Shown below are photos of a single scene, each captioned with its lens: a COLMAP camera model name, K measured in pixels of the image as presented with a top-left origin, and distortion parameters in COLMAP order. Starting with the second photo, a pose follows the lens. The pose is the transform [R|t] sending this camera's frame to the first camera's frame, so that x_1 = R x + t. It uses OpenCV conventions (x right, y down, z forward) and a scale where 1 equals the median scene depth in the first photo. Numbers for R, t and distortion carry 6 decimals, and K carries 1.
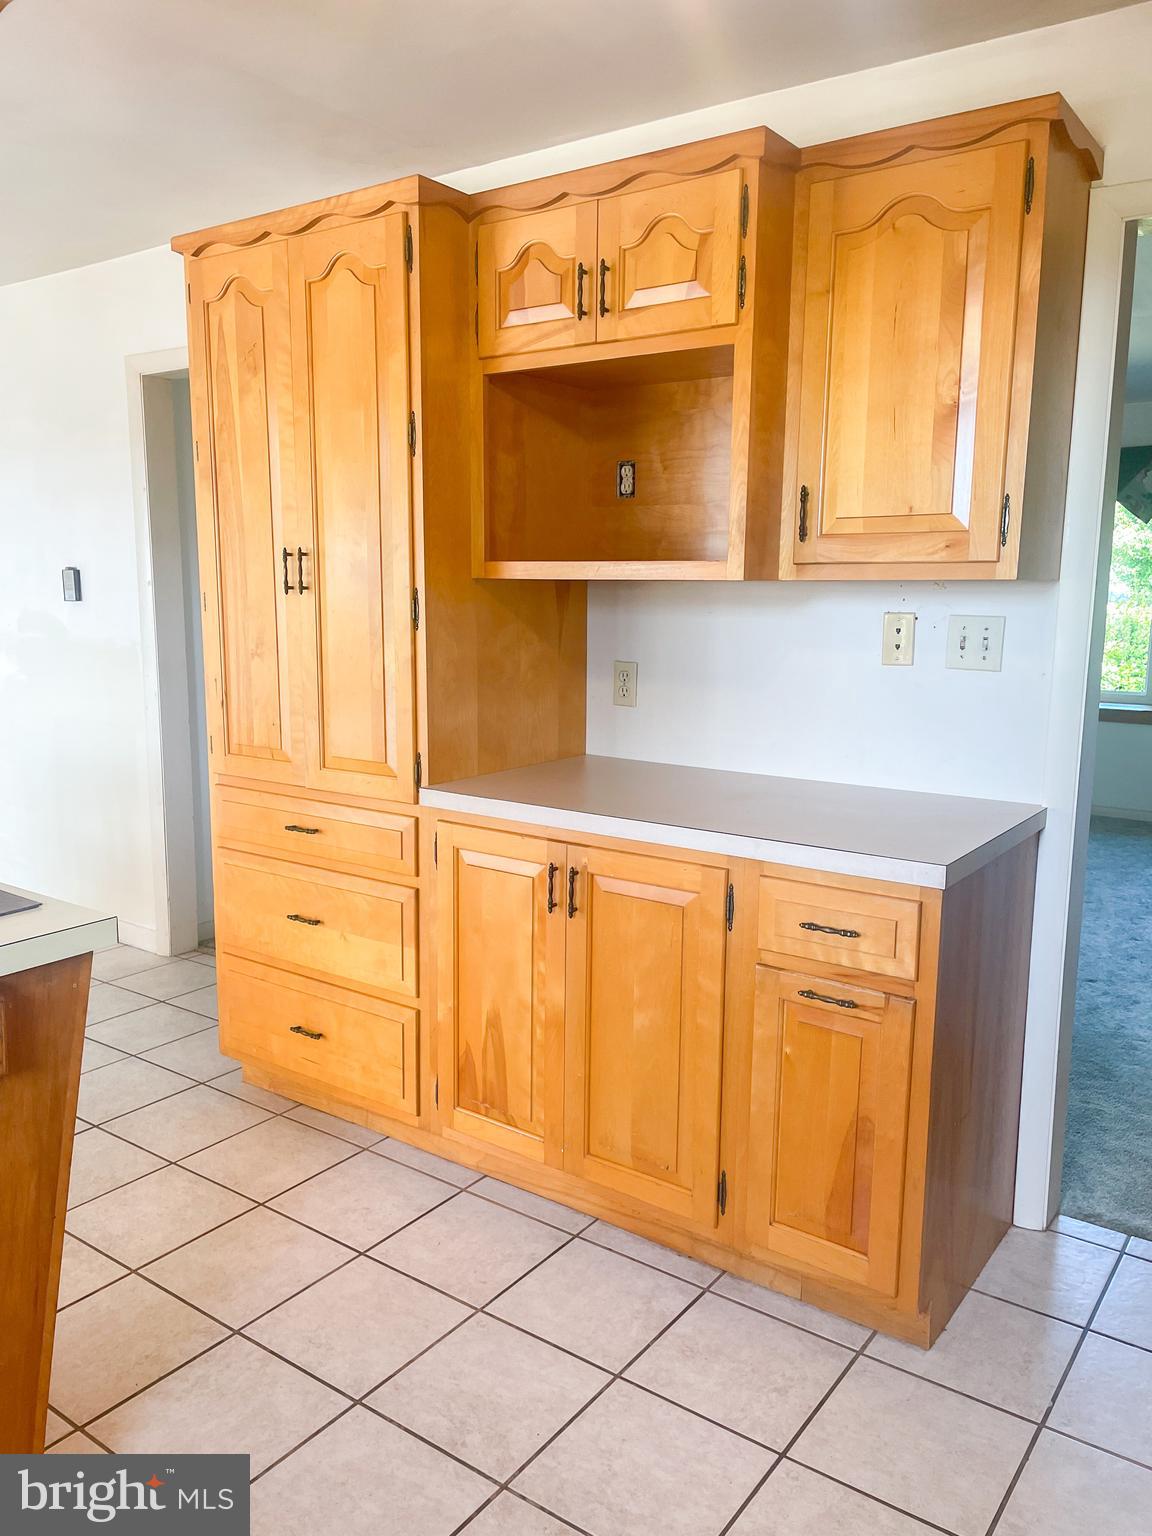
lens RADIAL K [[1204.9, 0, 578.8], [0, 1204.9, 788.8], [0, 0, 1]] dist [0.097839, -0.124509]
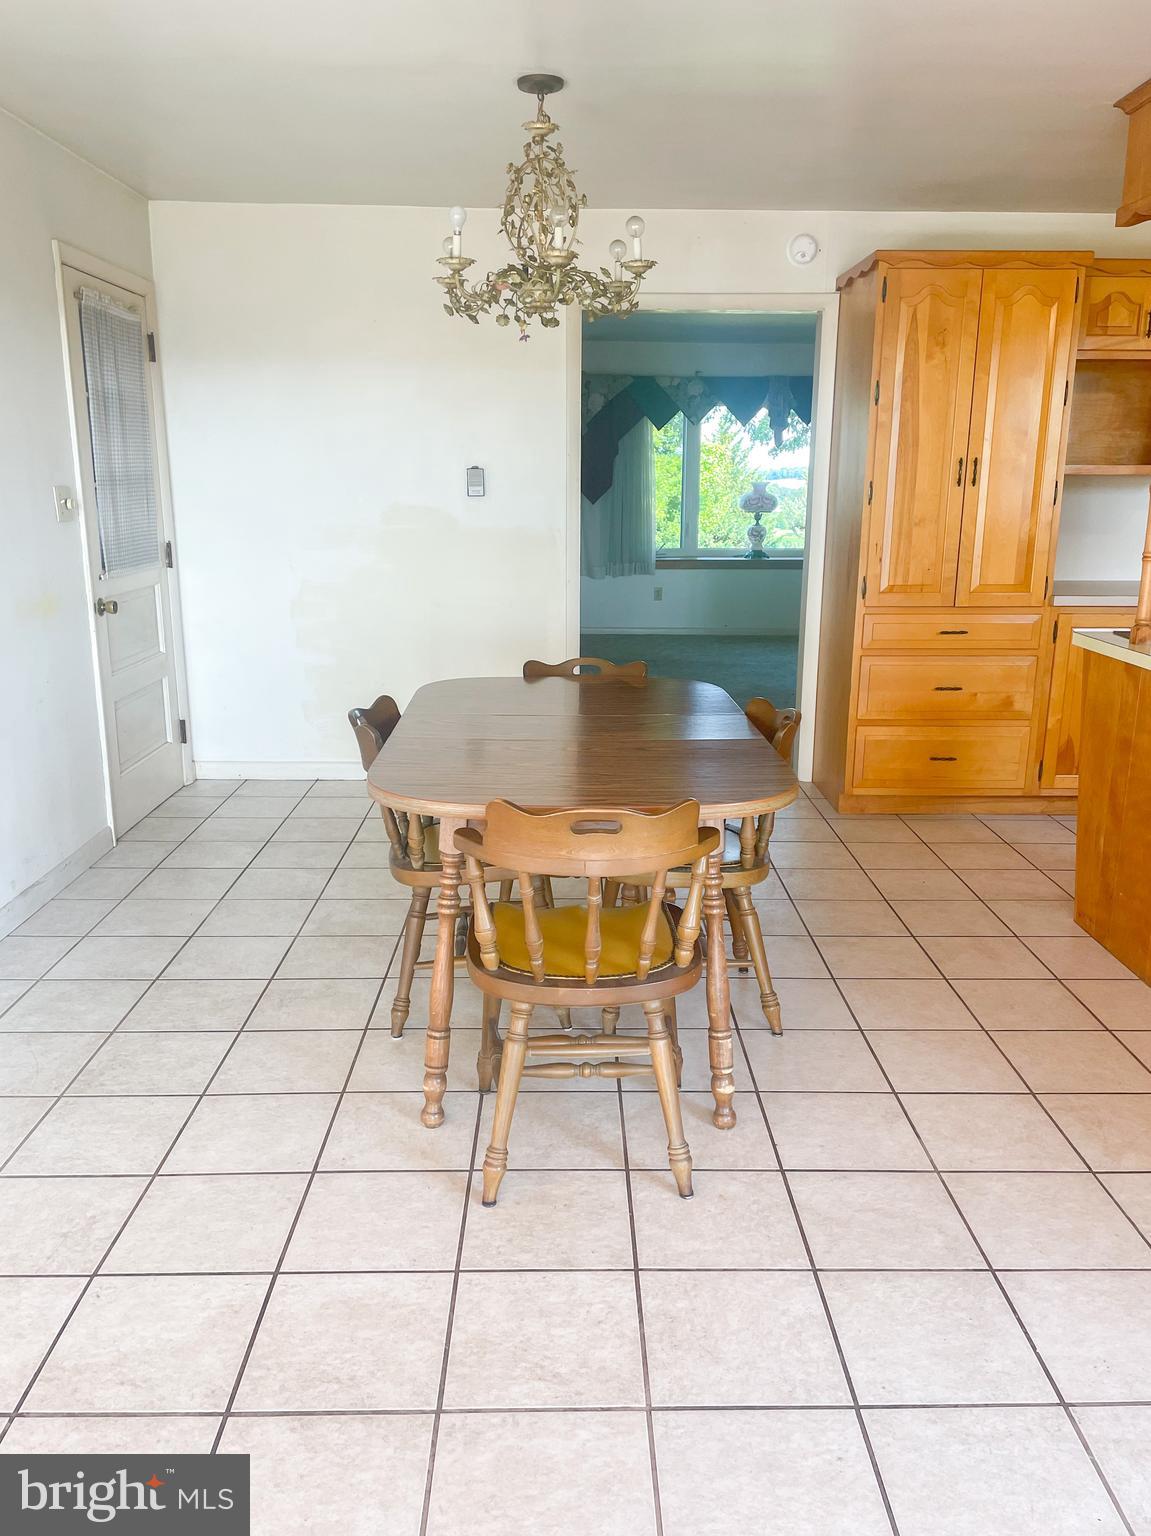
lens RADIAL K [[1204.9, 0, 578.3], [0, 1204.9, 788.8], [0, 0, 1]] dist [0.097839, -0.124509]
pose [[0.796065, -0.150073, 0.586310, -1.593787], [0.102764, 0.988219, 0.113417, 0.003373], [-0.596423, -0.030036, 0.802108, -0.028043]]
